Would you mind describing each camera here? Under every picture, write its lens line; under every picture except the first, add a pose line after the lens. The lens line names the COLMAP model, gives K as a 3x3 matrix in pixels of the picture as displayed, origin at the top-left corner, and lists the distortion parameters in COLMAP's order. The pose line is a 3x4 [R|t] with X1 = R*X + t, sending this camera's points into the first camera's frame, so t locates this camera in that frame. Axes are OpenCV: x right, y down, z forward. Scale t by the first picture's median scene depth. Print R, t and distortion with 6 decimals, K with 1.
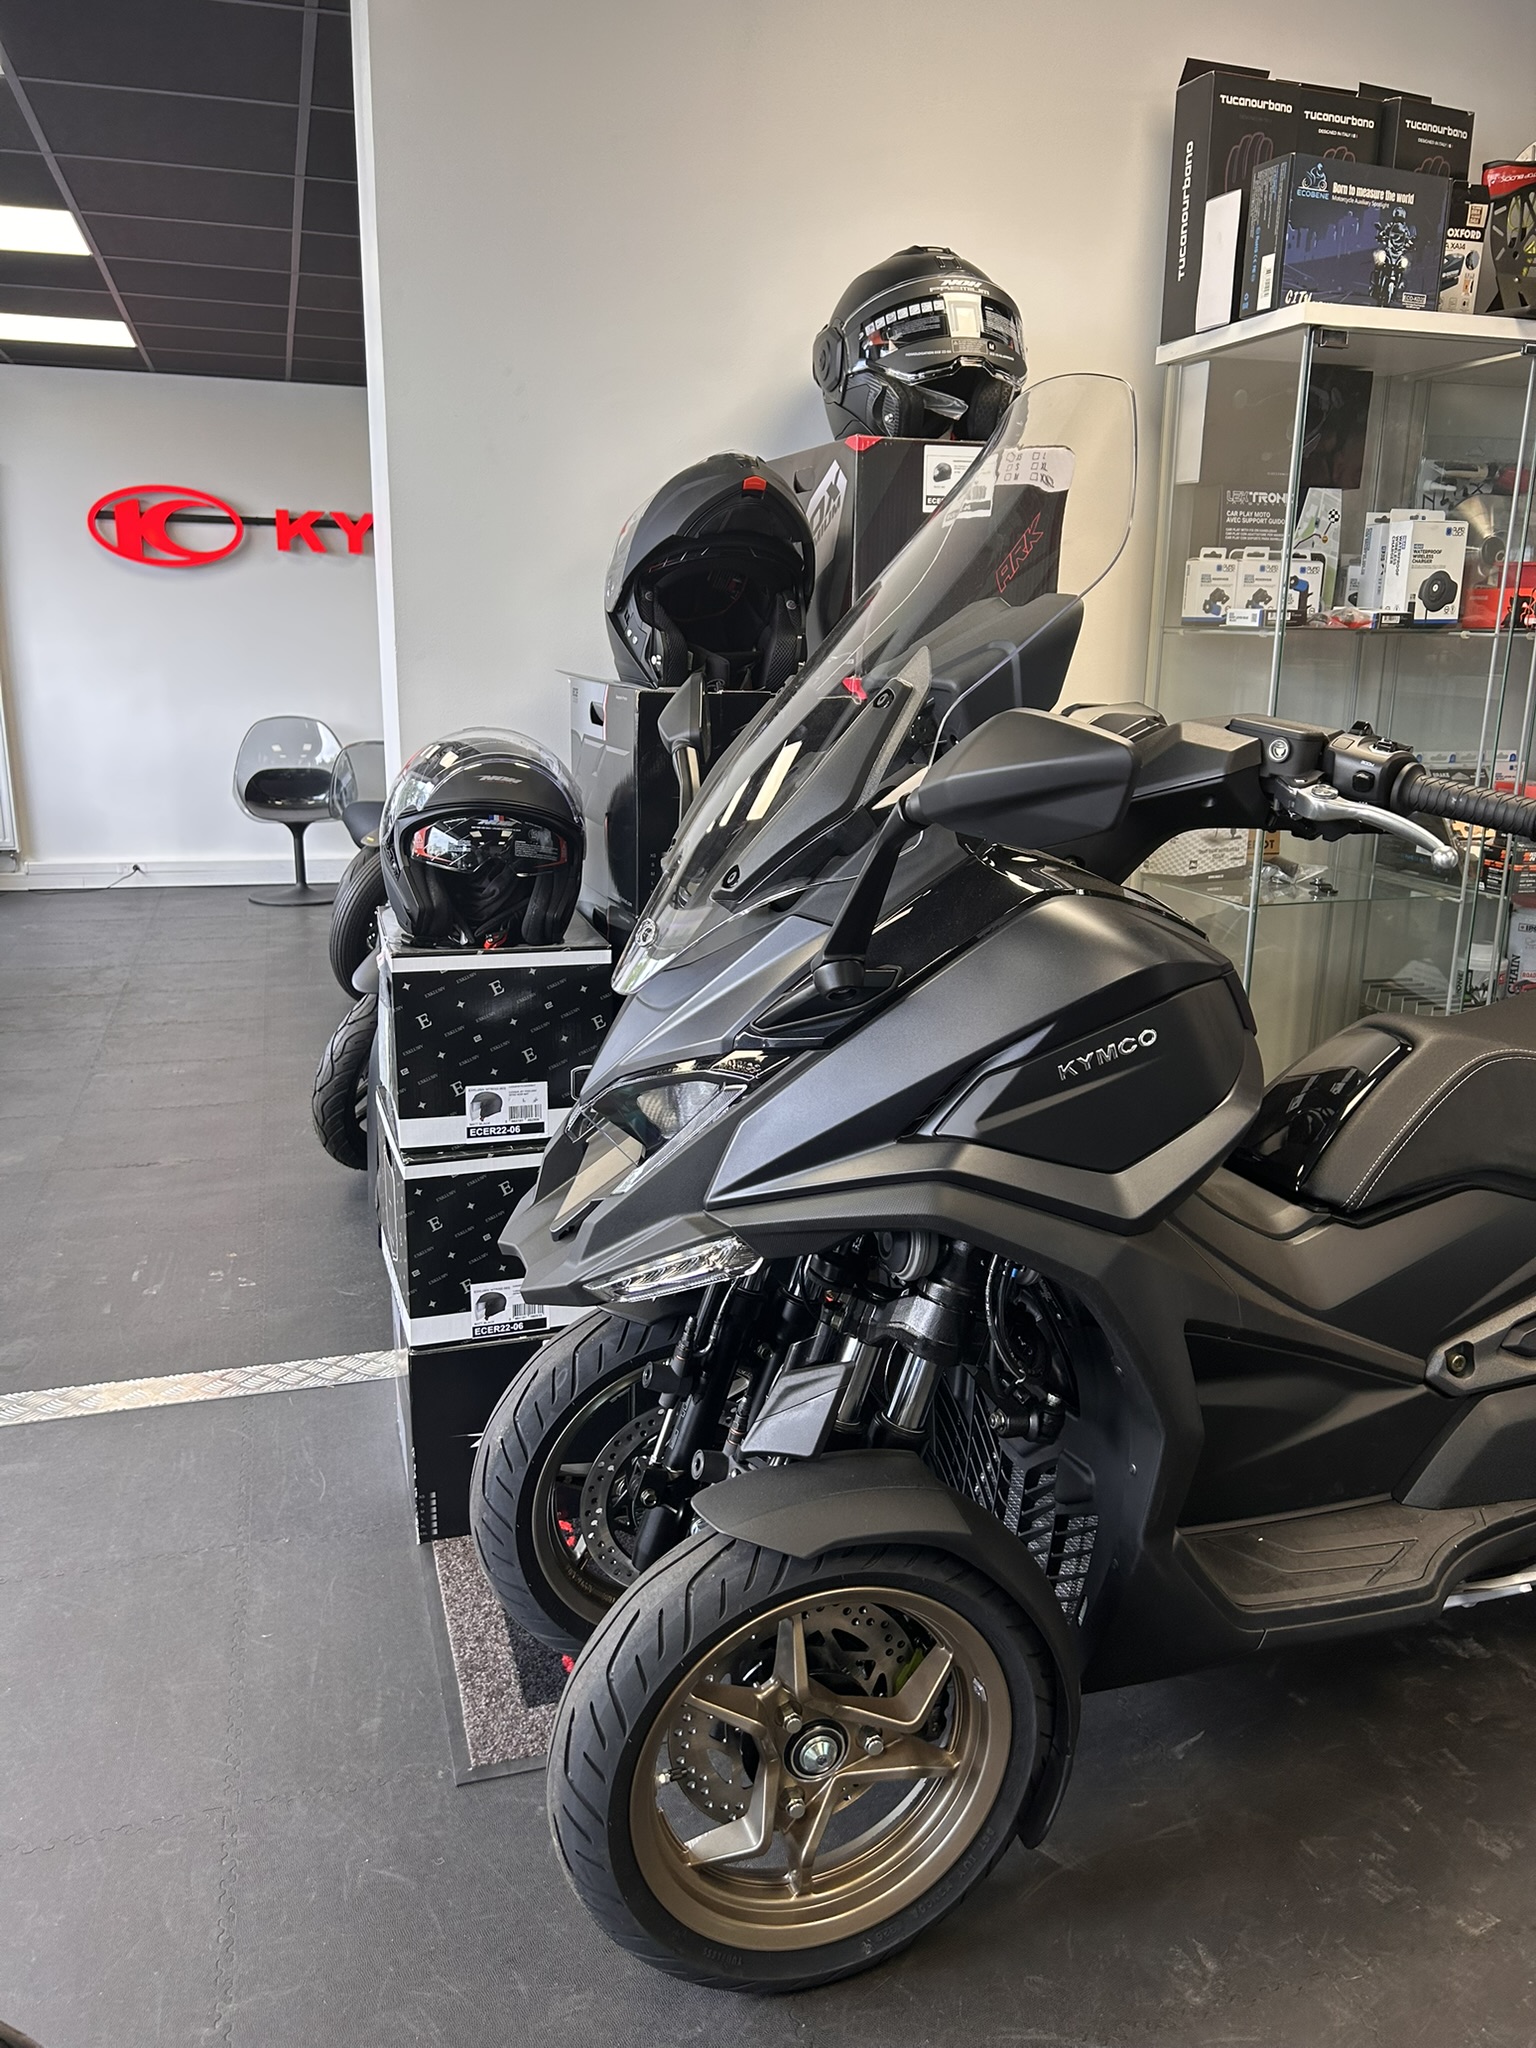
lens RADIAL K [[1525.4, 0, 757.0], [0, 1525.4, 1038.0], [0, 0, 1]] dist [0.050538, -0.060714]
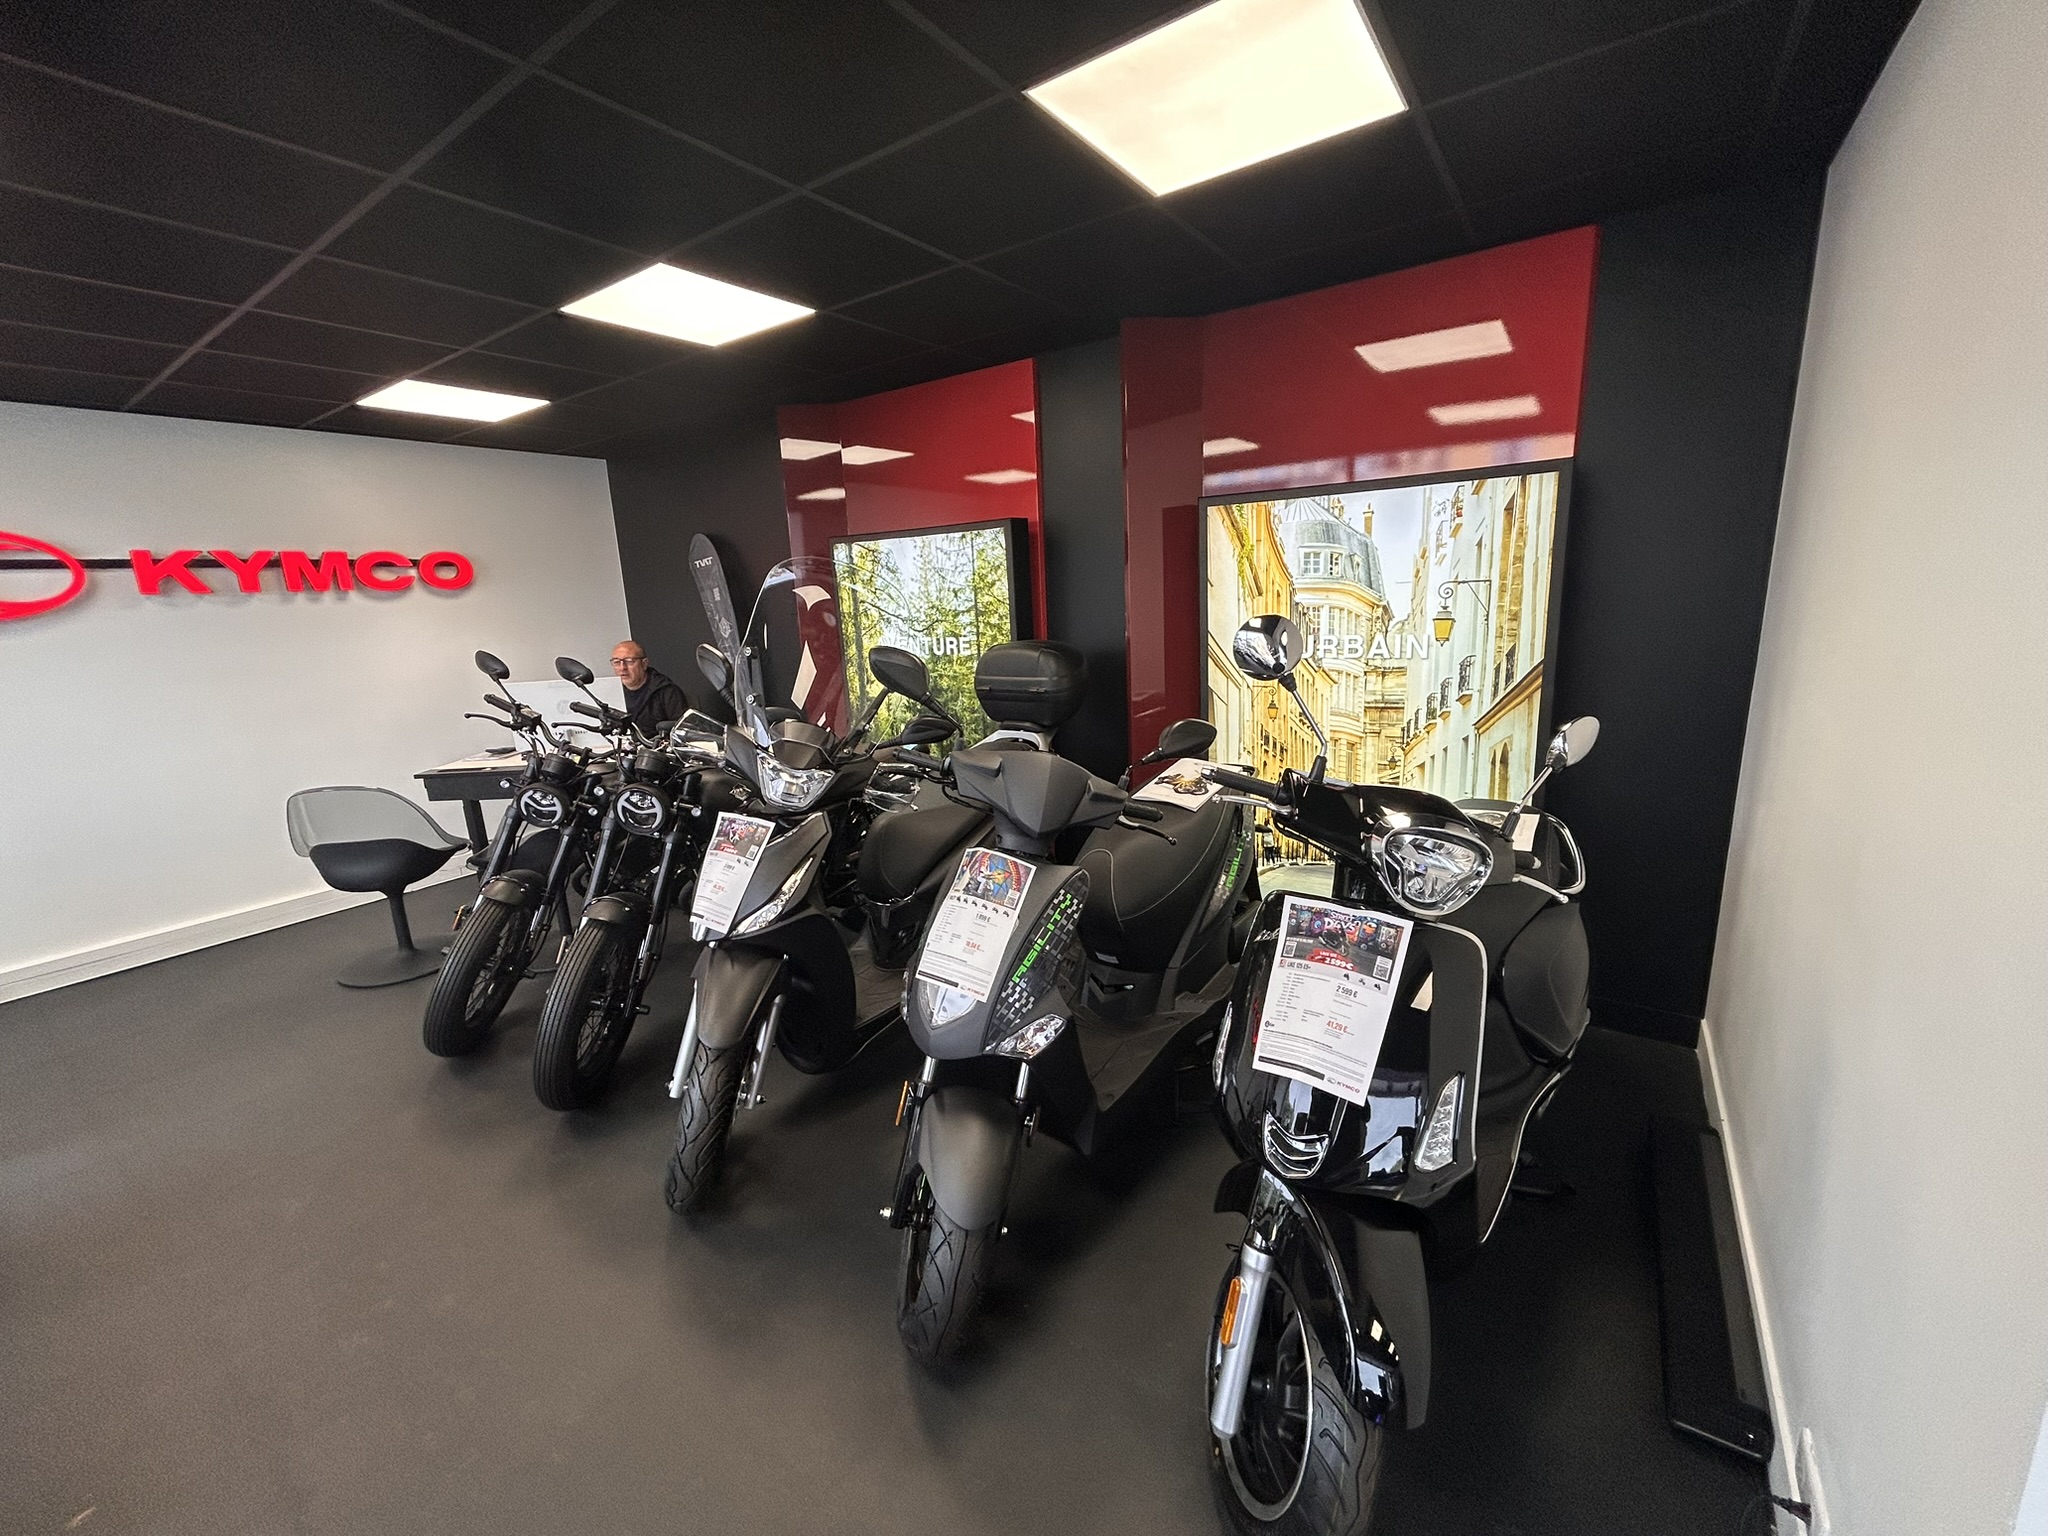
lens RADIAL K [[819.1, 0, 1022.5], [0, 819.1, 768.3], [0, 0, 1]] dist [-0.005160, 0.001520]
pose [[0.780672, -0.185280, 0.596843, -0.212580], [0.217417, 0.975902, 0.018571, -0.113769], [-0.585901, 0.115266, 0.802143, 0.323015]]
